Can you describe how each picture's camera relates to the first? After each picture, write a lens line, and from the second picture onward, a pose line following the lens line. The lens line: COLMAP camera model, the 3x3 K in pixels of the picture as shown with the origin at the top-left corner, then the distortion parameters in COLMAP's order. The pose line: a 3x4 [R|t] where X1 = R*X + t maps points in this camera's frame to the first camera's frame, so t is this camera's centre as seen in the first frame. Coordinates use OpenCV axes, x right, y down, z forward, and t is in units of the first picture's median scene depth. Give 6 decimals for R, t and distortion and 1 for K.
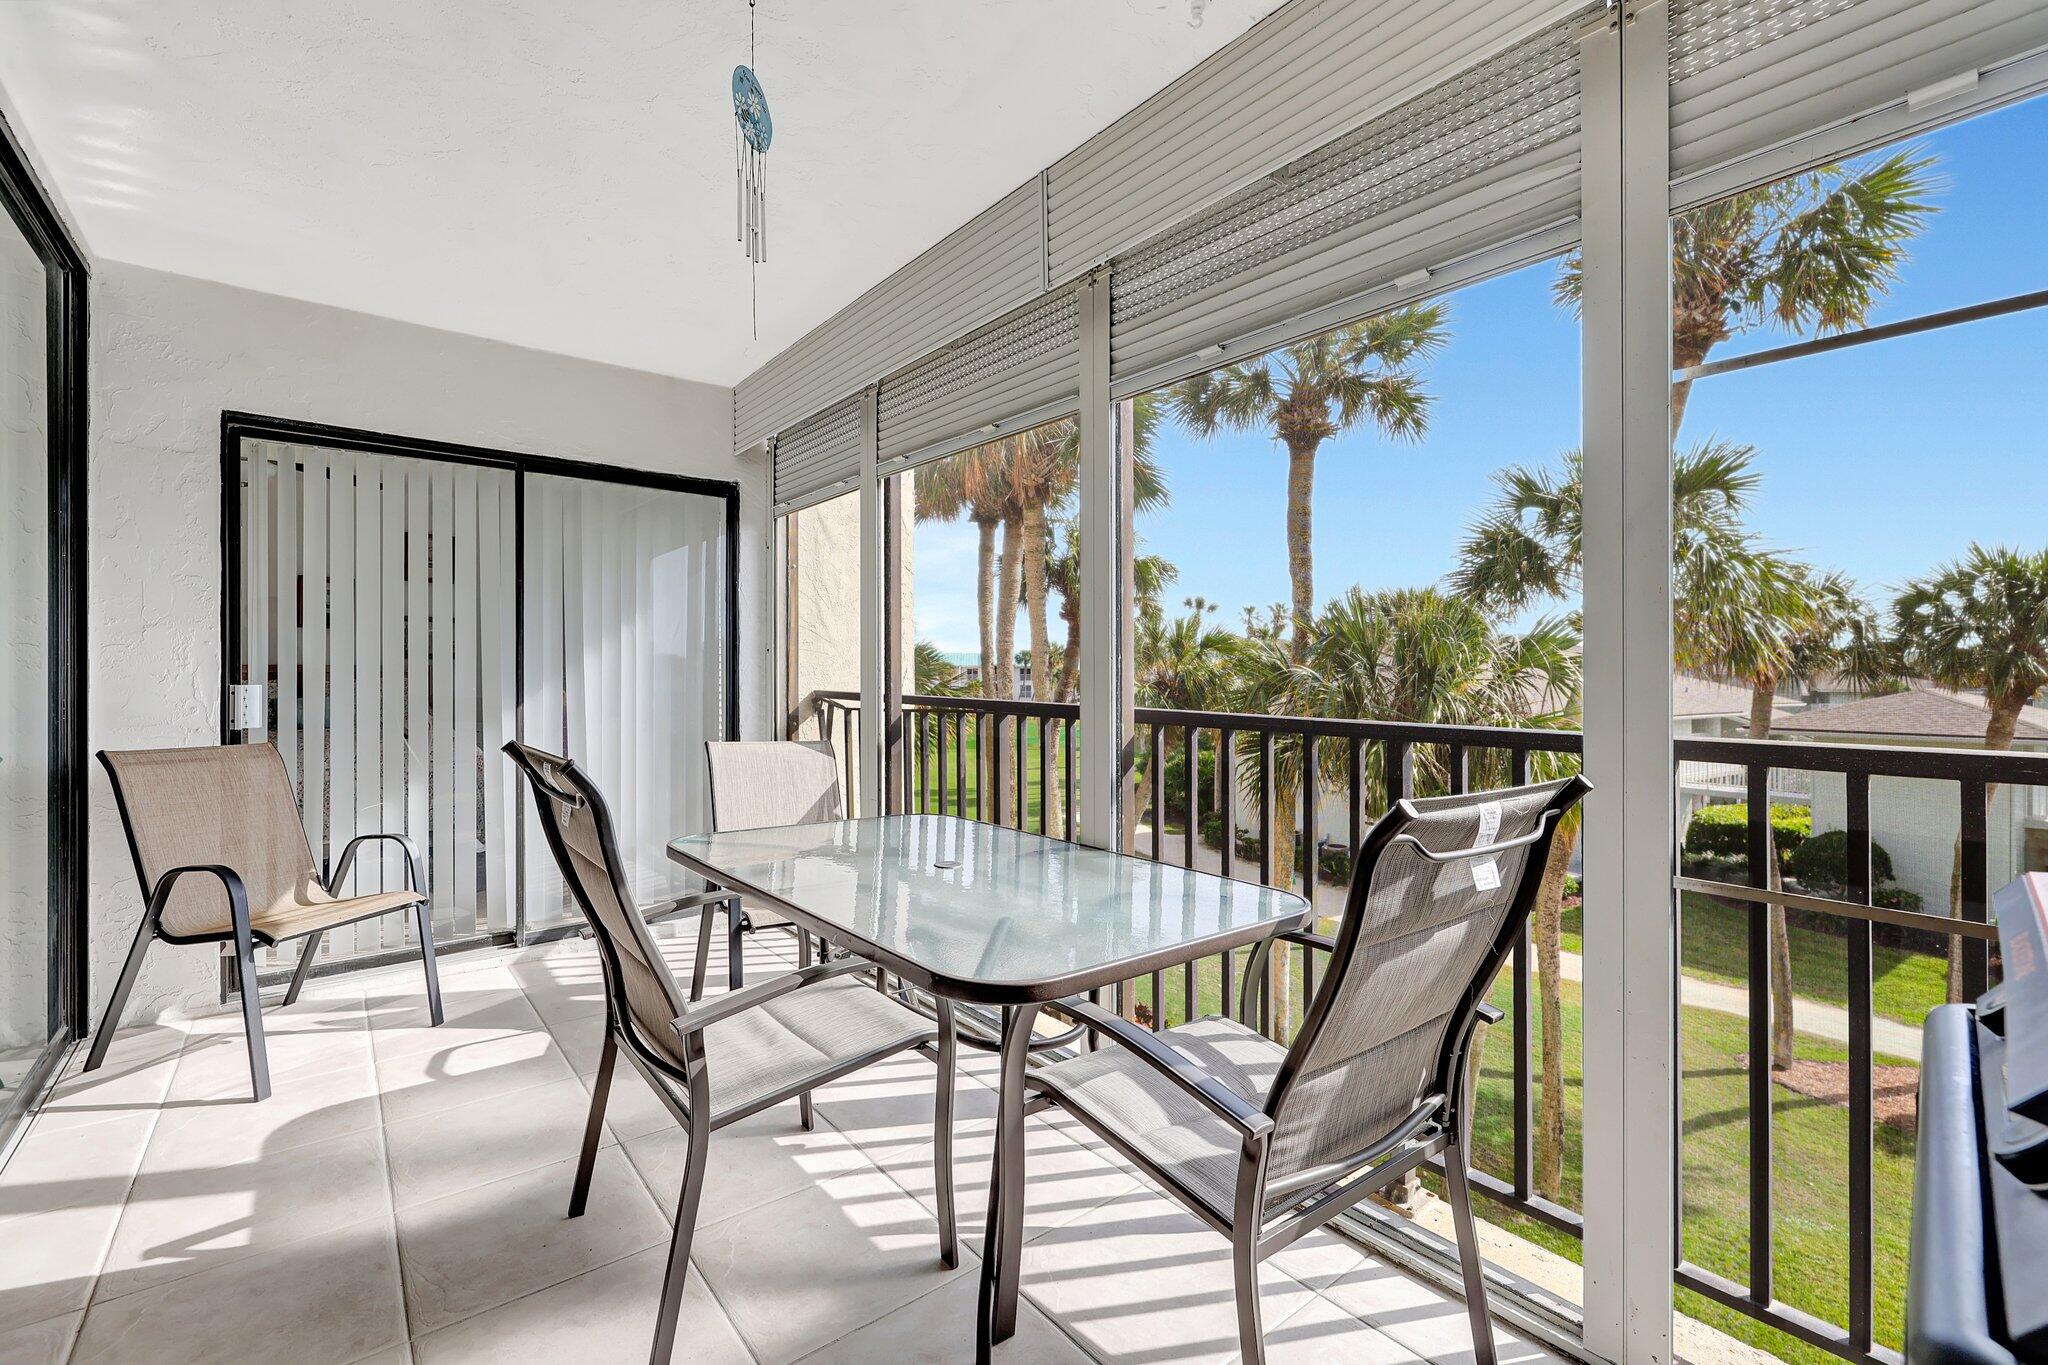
lens RADIAL K [[881.9, 0, 1012.3], [0, 881.9, 673.9], [0, 0, 1]] dist [-0.002460, -0.000025]
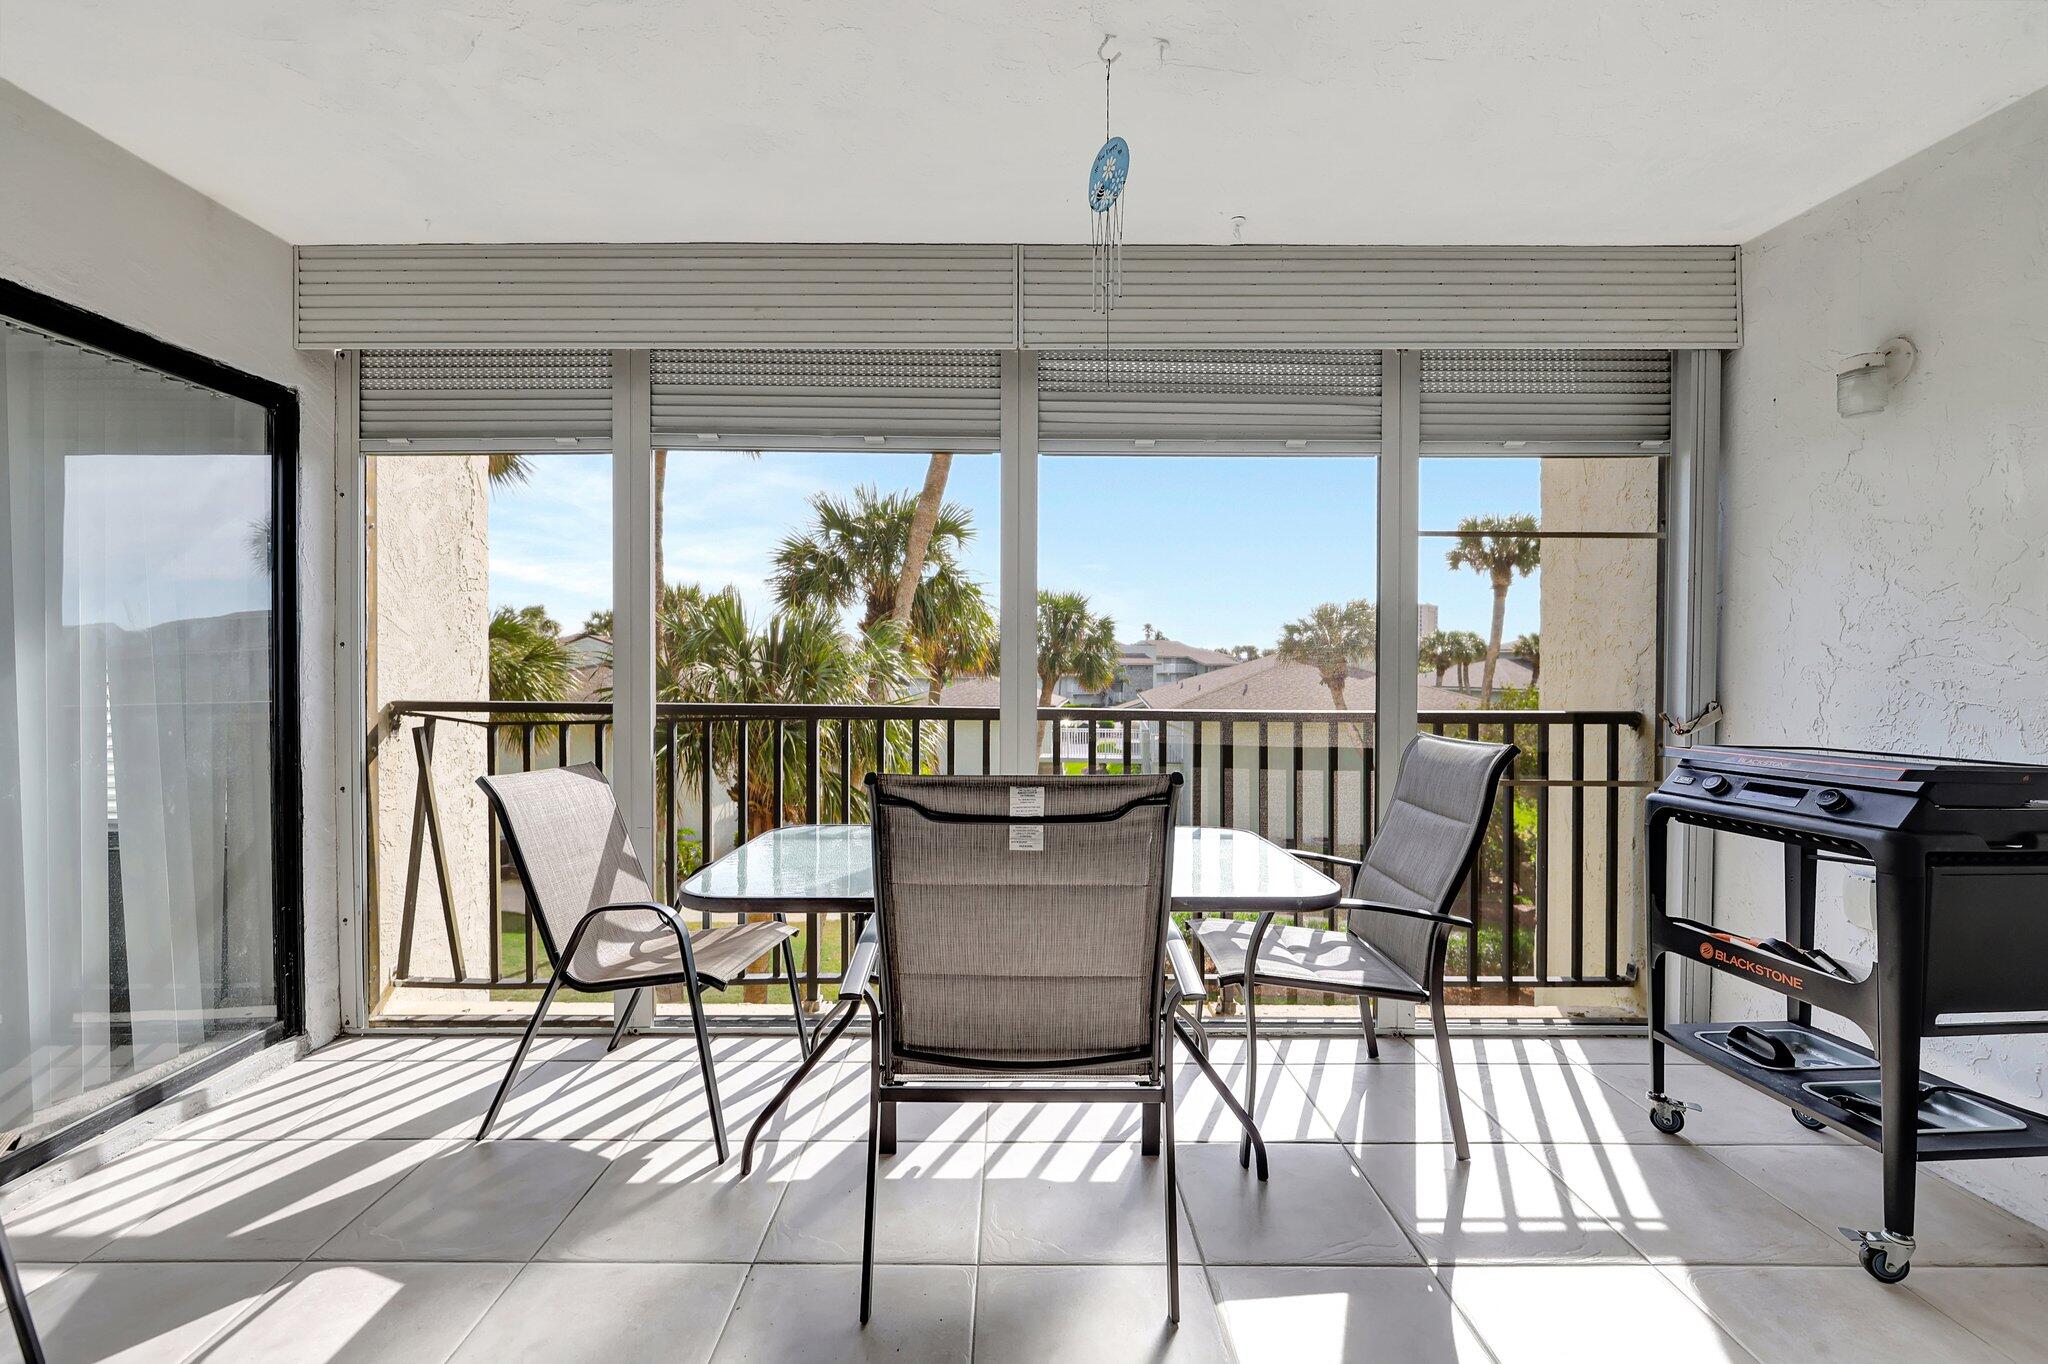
lens RADIAL K [[881.9, 0, 1012.4], [0, 881.9, 676.1], [0, 0, 1]] dist [-0.002460, -0.000025]
pose [[0.620404, -0.004929, 0.784267, -0.493547], [-0.005815, 0.999924, 0.010884, -0.011724], [-0.784261, -0.011313, 0.620328, 0.162706]]
